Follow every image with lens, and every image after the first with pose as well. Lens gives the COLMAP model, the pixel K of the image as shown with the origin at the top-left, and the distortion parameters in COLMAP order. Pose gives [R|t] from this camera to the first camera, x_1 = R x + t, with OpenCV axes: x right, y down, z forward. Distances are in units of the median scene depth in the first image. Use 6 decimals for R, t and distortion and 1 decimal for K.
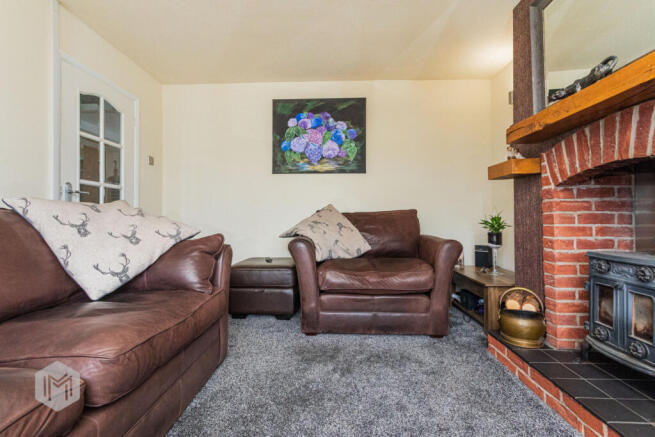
lens RADIAL K [[307.5, 0, 326.7], [0, 307.5, 219.5], [0, 0, 1]] dist [-0.002872, -0.000168]
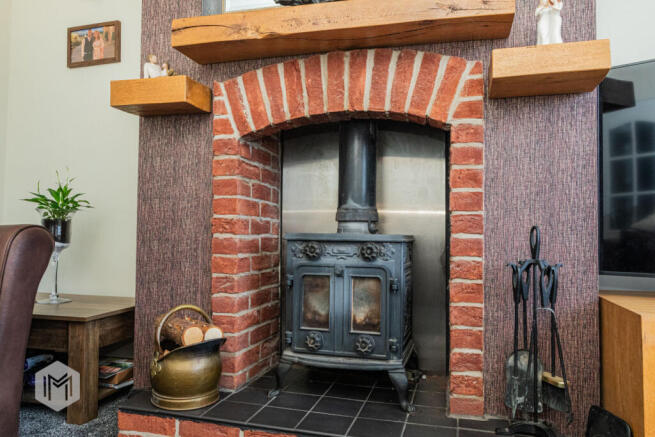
lens RADIAL K [[484.5, 0, 327.8], [0, 484.5, 217.0], [0, 0, 1]] dist [-0.007286, -0.000486]
pose [[0.220884, 0.045619, 0.974233, -0.202401], [-0.012385, 0.998956, -0.043969, 0.104336], [-0.975221, -0.002354, 0.221218, 0.594787]]
